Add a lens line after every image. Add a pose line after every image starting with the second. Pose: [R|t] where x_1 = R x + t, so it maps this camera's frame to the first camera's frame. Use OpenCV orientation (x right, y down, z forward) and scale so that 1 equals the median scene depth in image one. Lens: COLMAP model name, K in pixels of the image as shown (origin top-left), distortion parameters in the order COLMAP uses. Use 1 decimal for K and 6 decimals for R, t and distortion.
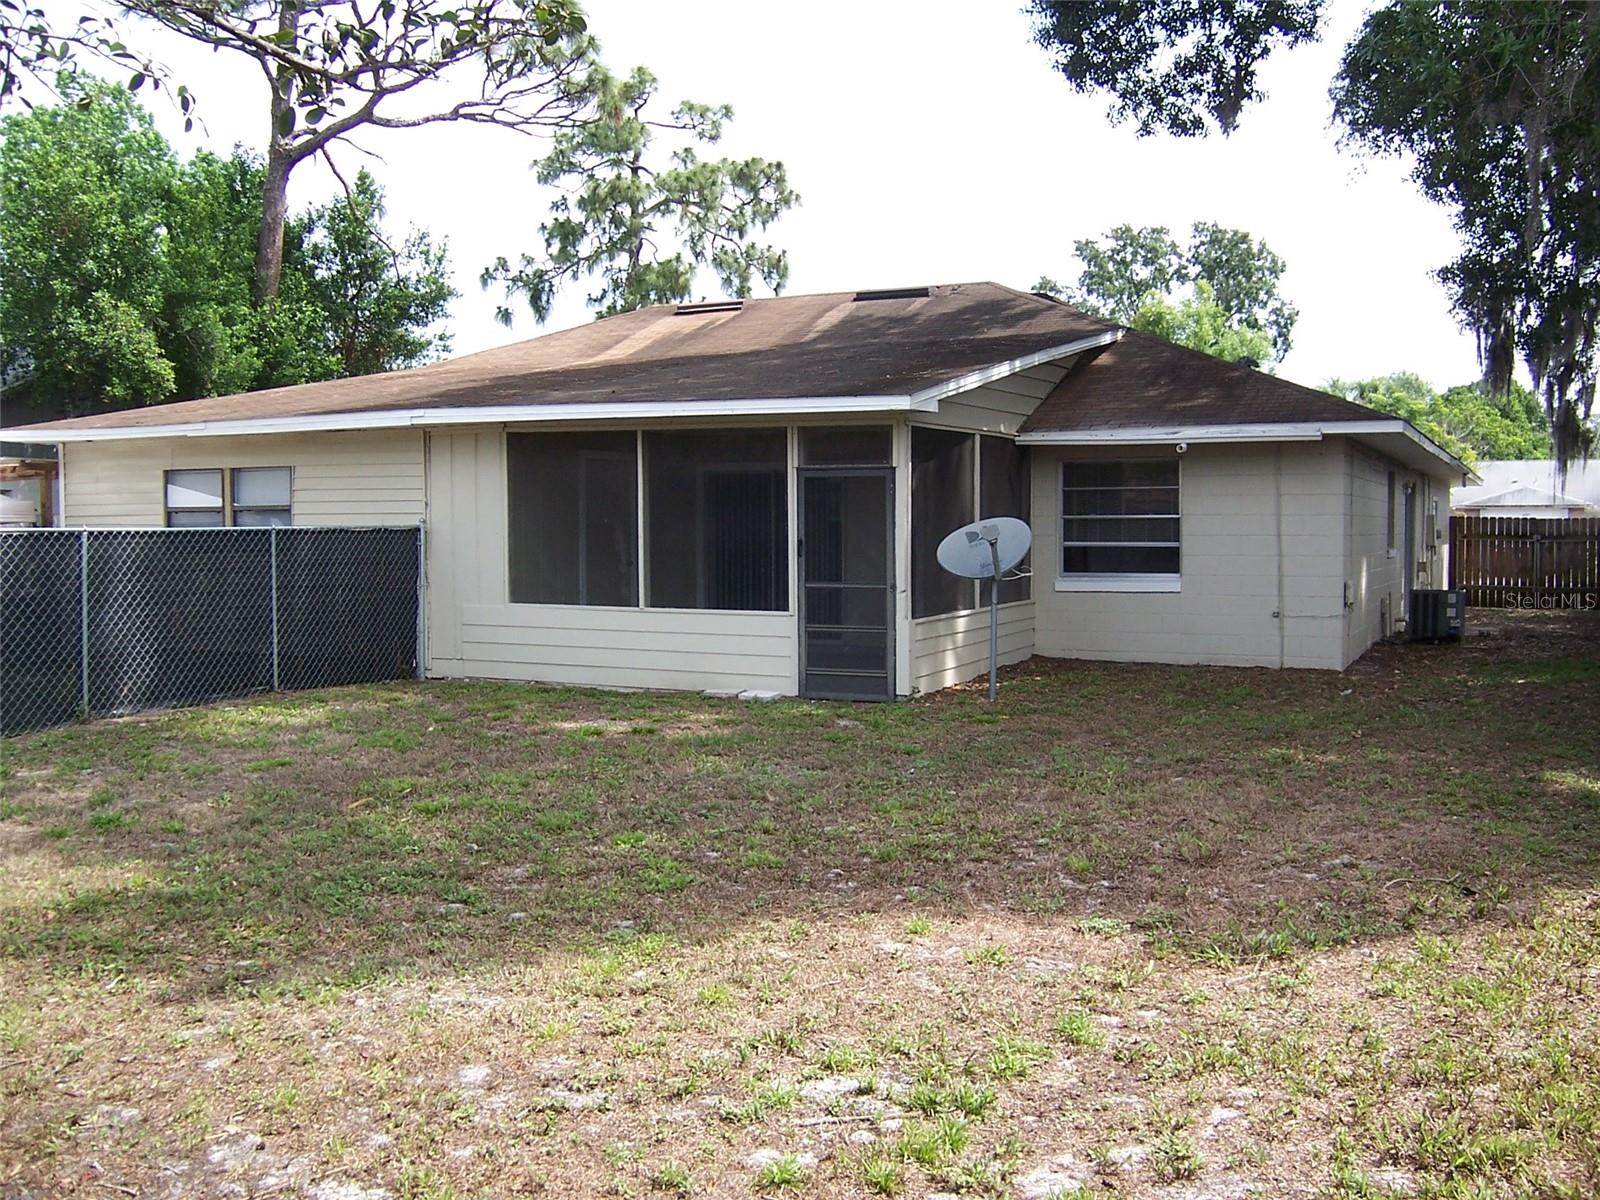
lens RADIAL K [[1546.7, 0, 802.8], [0, 1546.7, 601.3], [0, 0, 1]] dist [-0.085760, 0.000000]
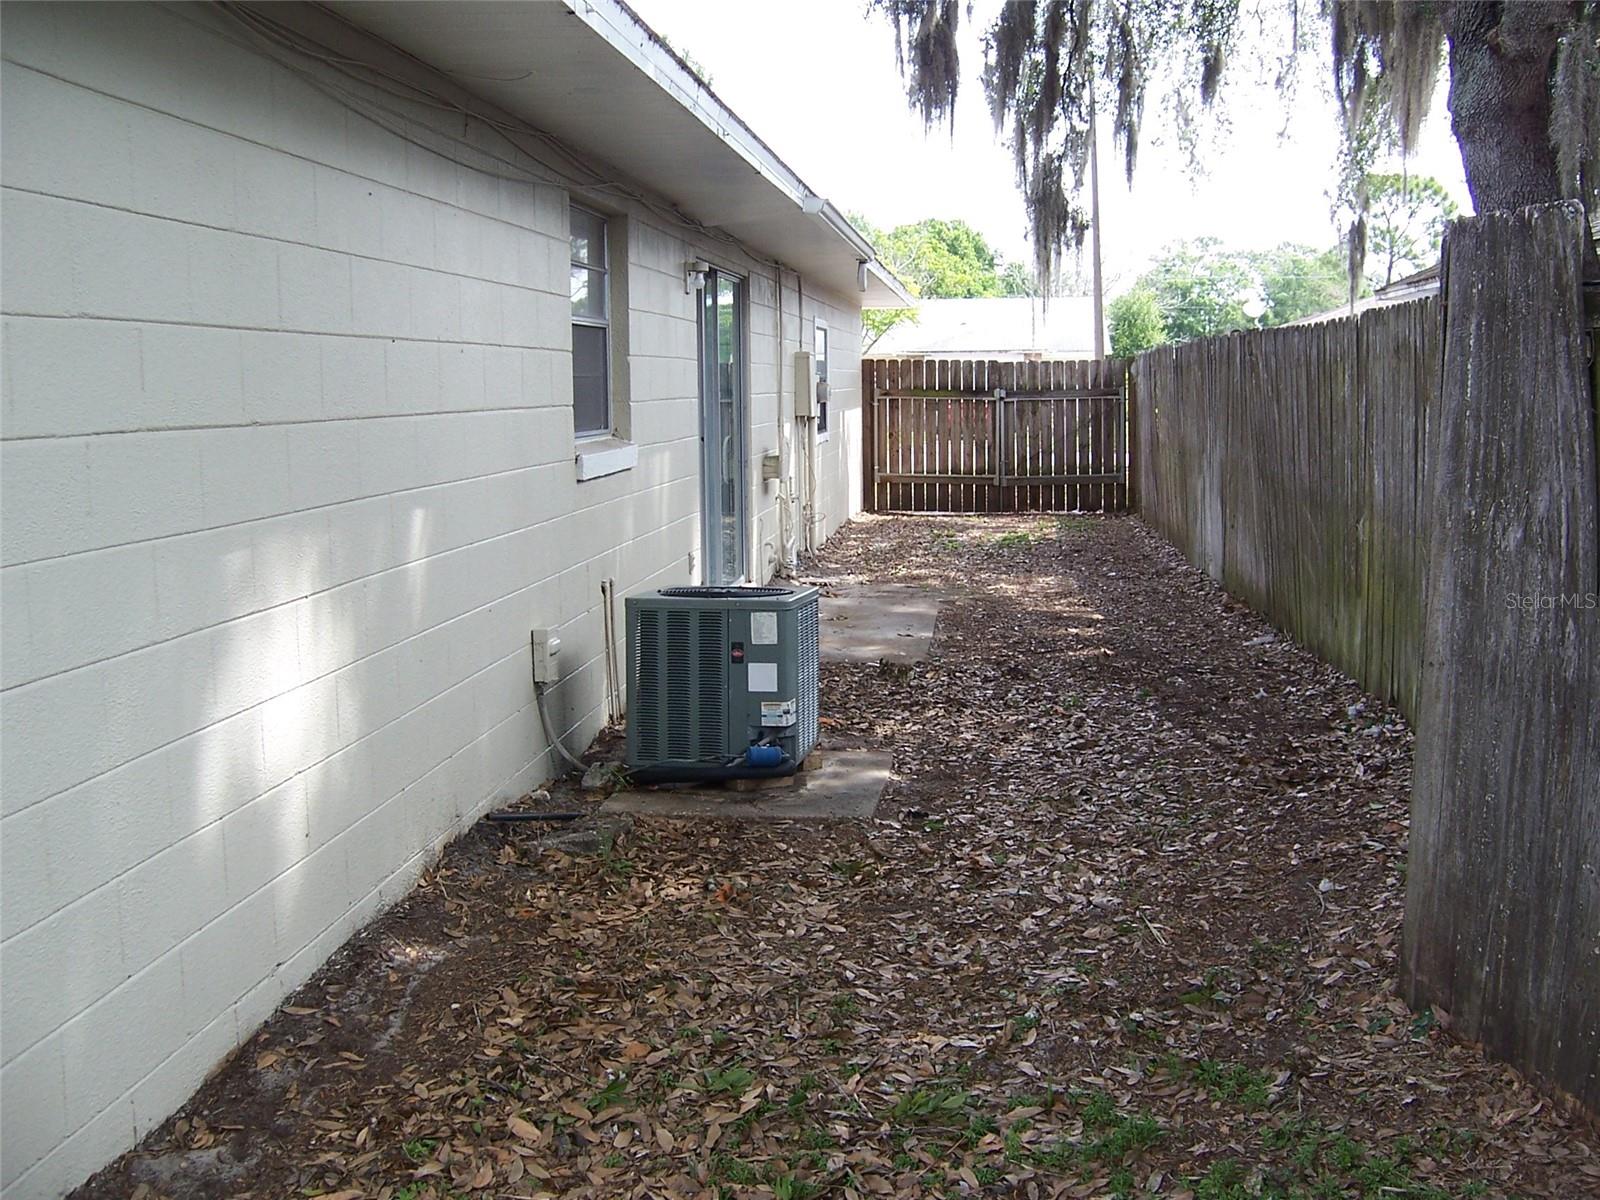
lens RADIAL K [[1546.7, 0, 799.6], [0, 1546.7, 598.3], [0, 0, 1]] dist [-0.085760, 0.000000]
pose [[0.945047, -0.055187, 0.322244, 0.213812], [0.025440, 0.995075, 0.095807, -0.022514], [-0.325944, -0.082344, 0.941796, 0.456173]]
